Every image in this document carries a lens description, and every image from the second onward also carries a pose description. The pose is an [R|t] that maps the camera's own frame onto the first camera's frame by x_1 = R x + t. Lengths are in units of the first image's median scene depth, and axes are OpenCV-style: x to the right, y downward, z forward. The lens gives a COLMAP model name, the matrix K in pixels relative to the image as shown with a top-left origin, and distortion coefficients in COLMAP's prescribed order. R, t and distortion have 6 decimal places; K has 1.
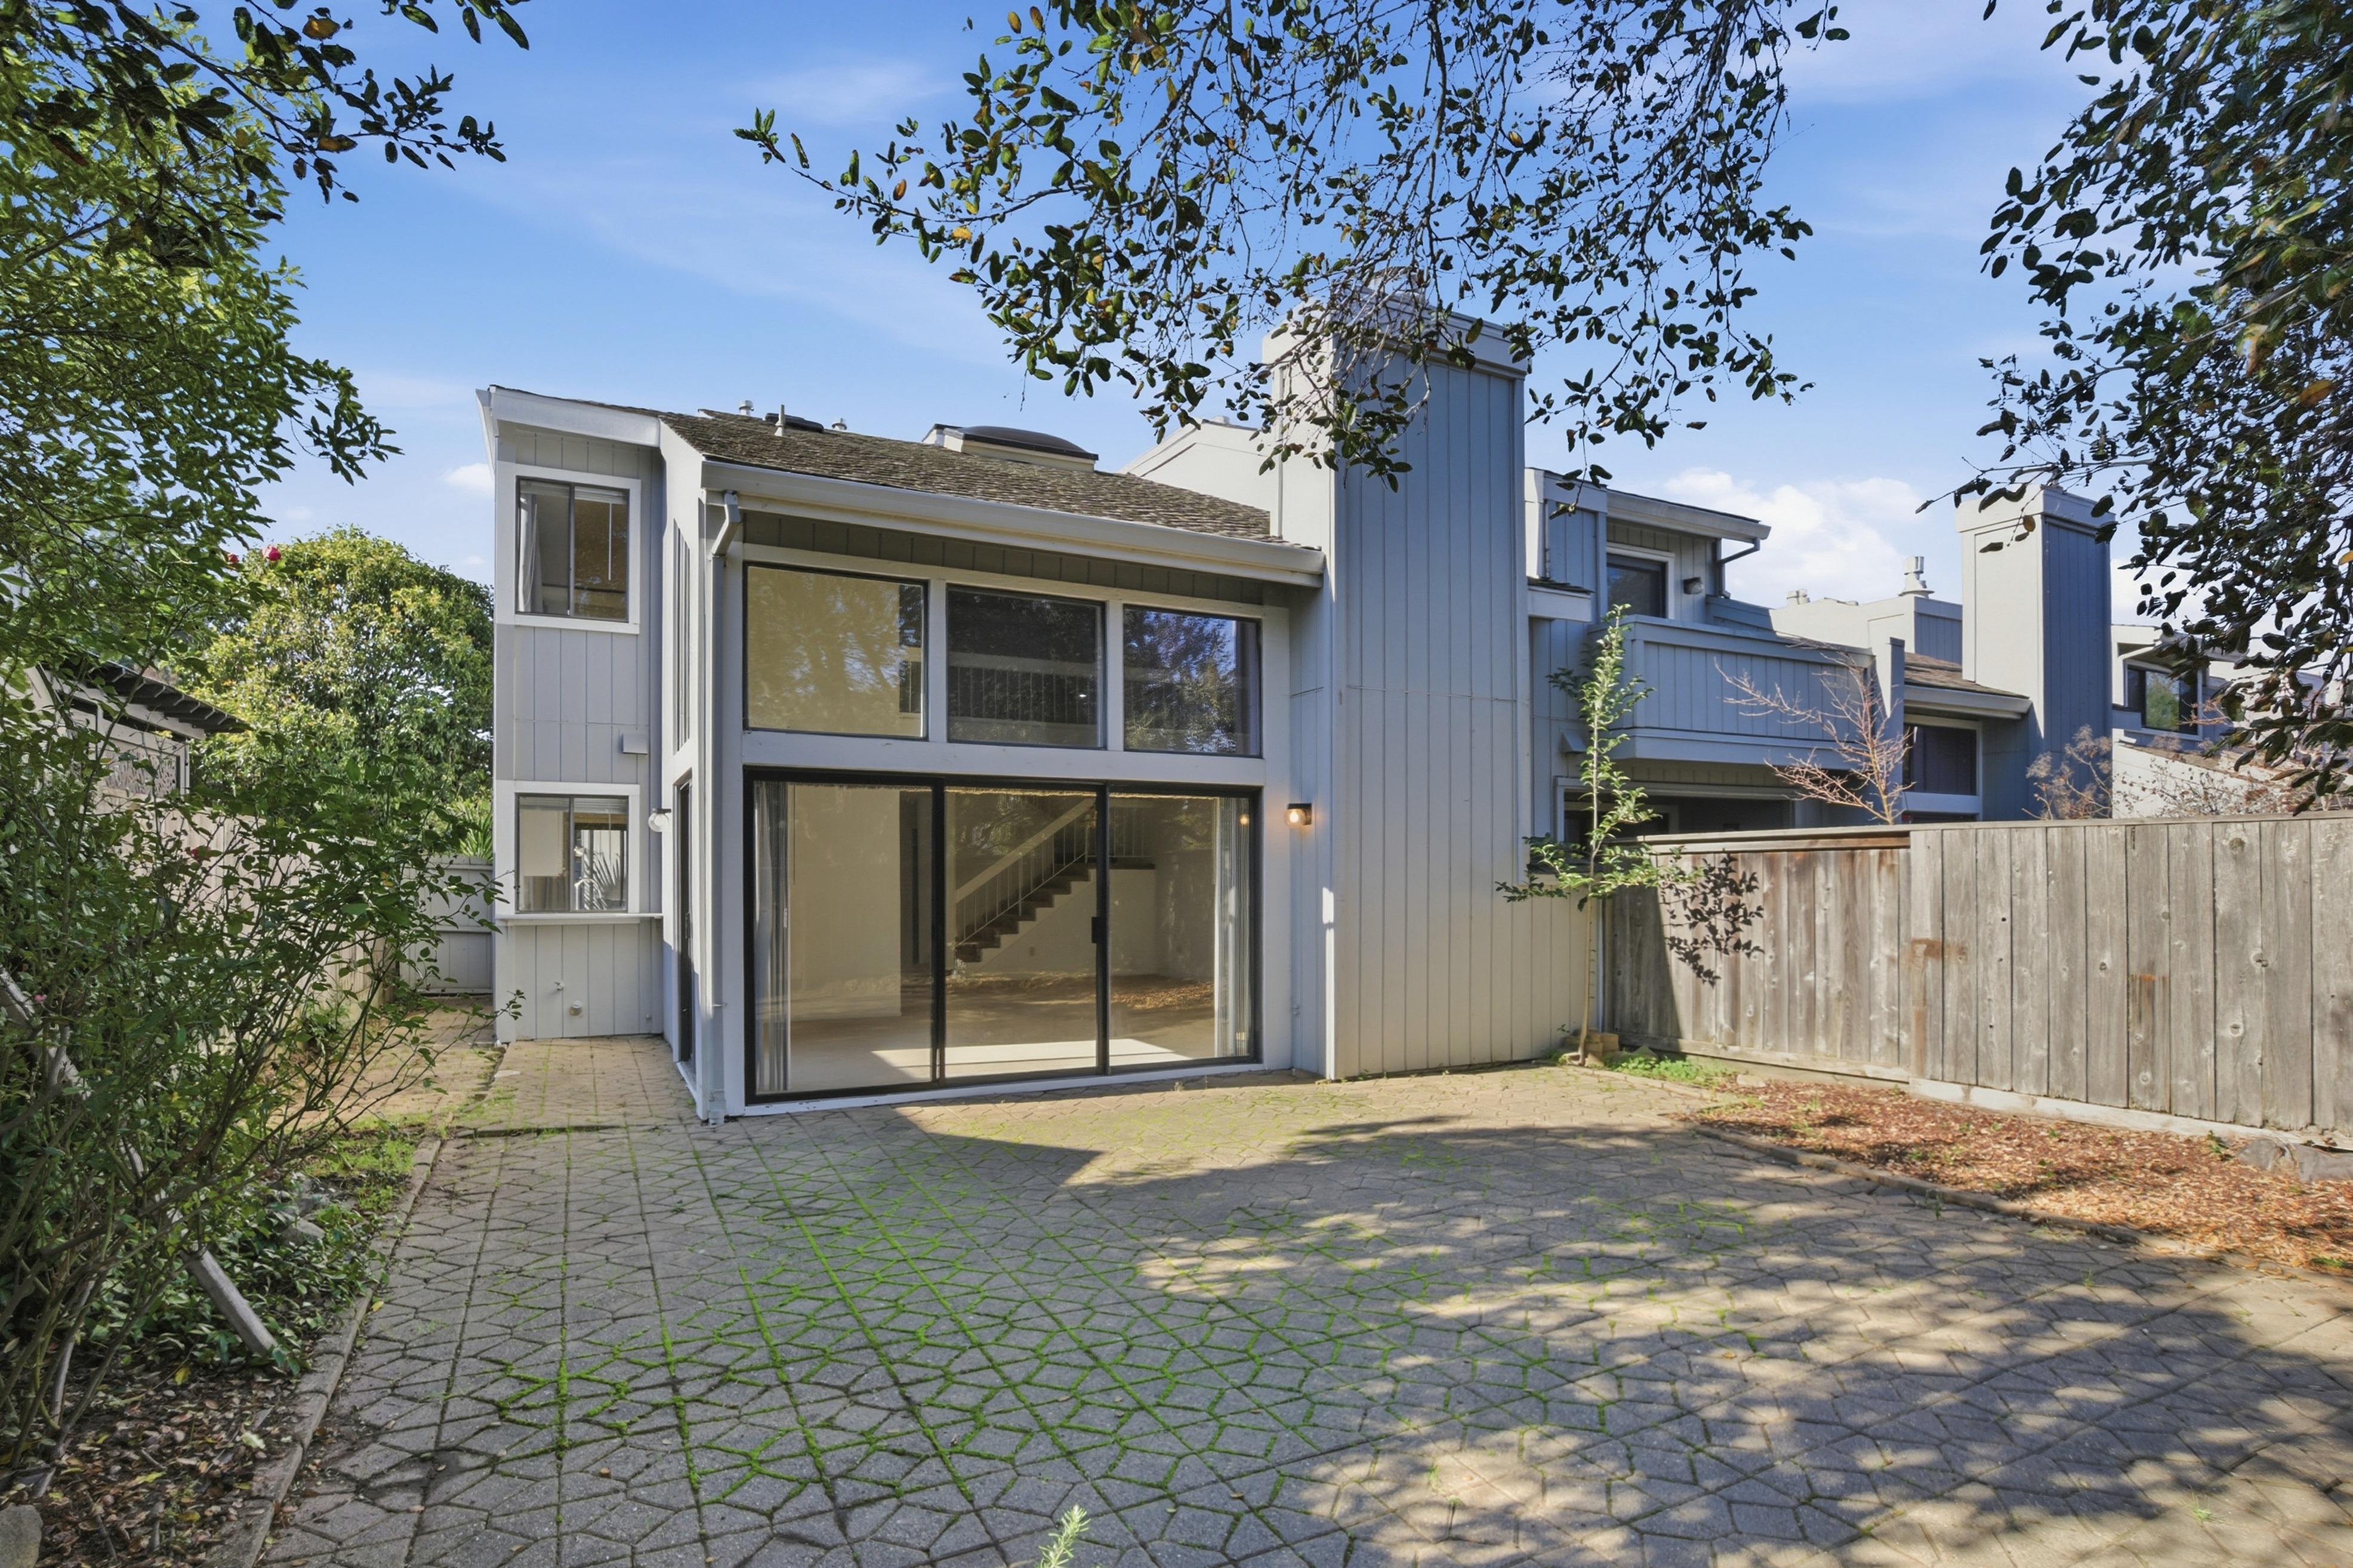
lens RADIAL K [[1137.1, 0, 1178.6], [0, 1137.1, 833.5], [0, 0, 1]] dist [-0.022605, 0.000867]
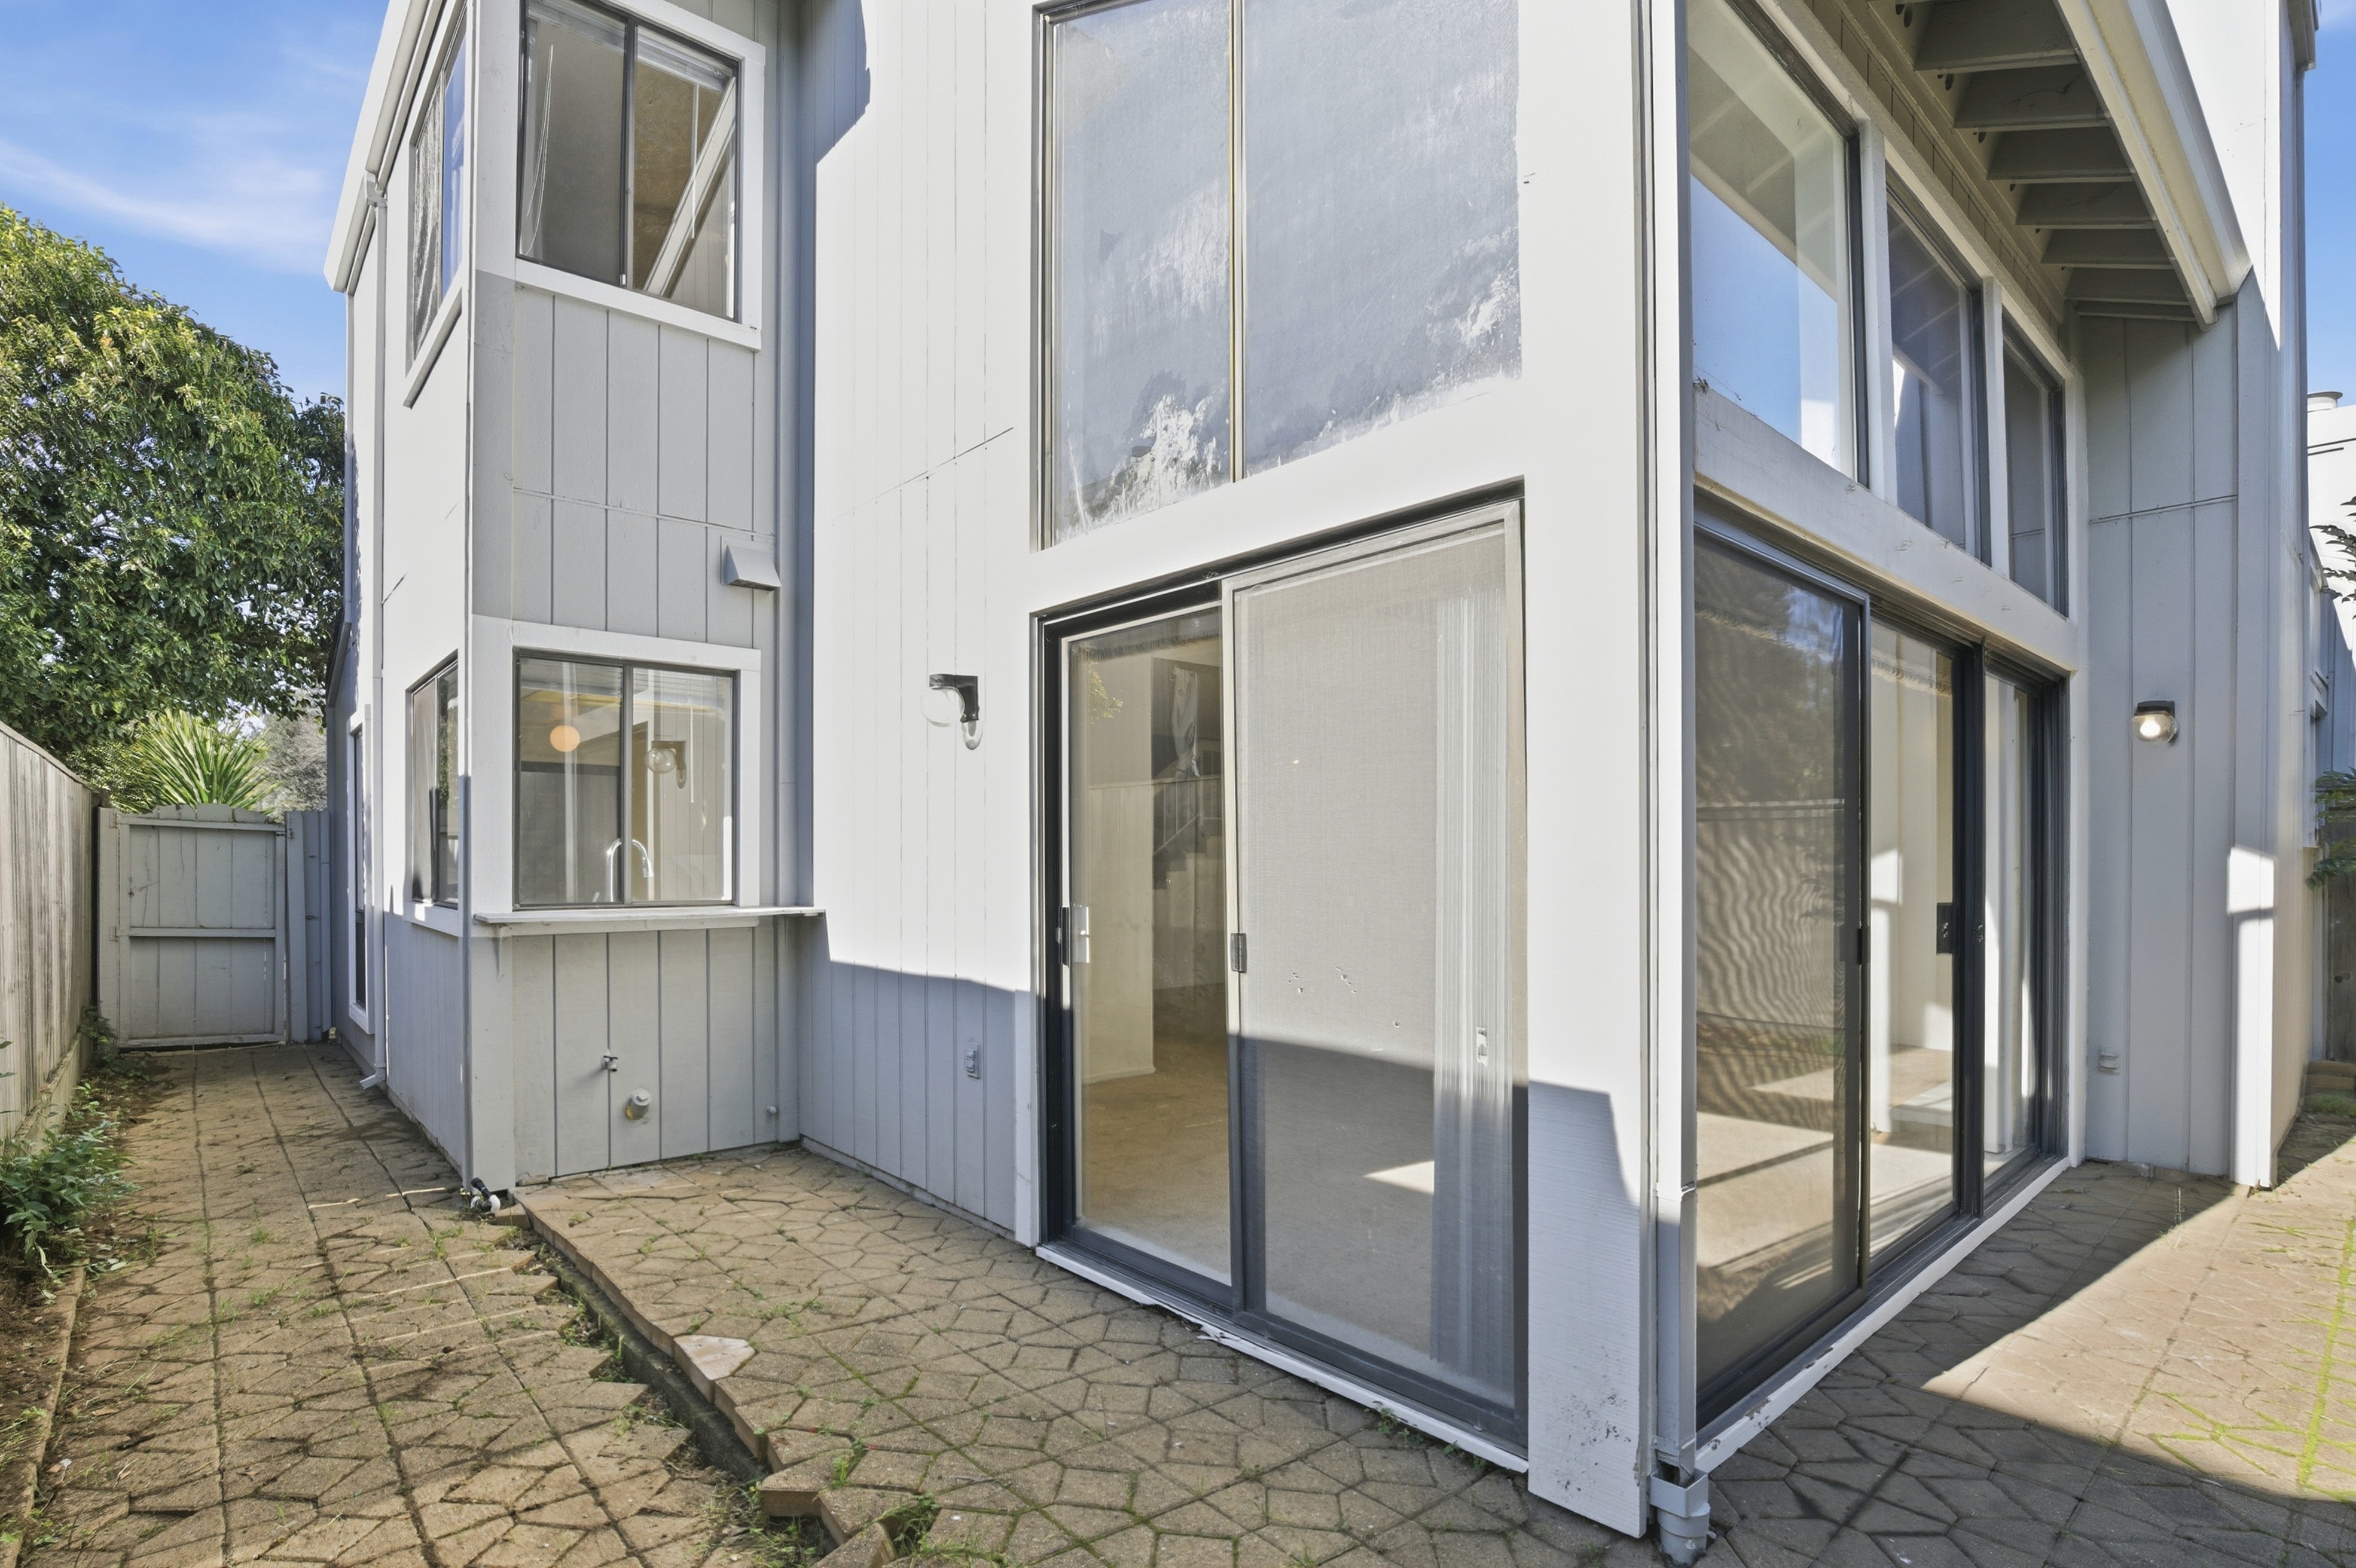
lens RADIAL K [[1138.5, 0, 1180.1], [0, 1138.5, 833.6], [0, 0, 1]] dist [-0.022605, 0.000867]
pose [[0.972292, 0.009022, 0.233596, -0.411936], [-0.009715, 0.999951, 0.001817, 0.035088], [-0.233568, -0.004036, 0.972332, 0.469406]]
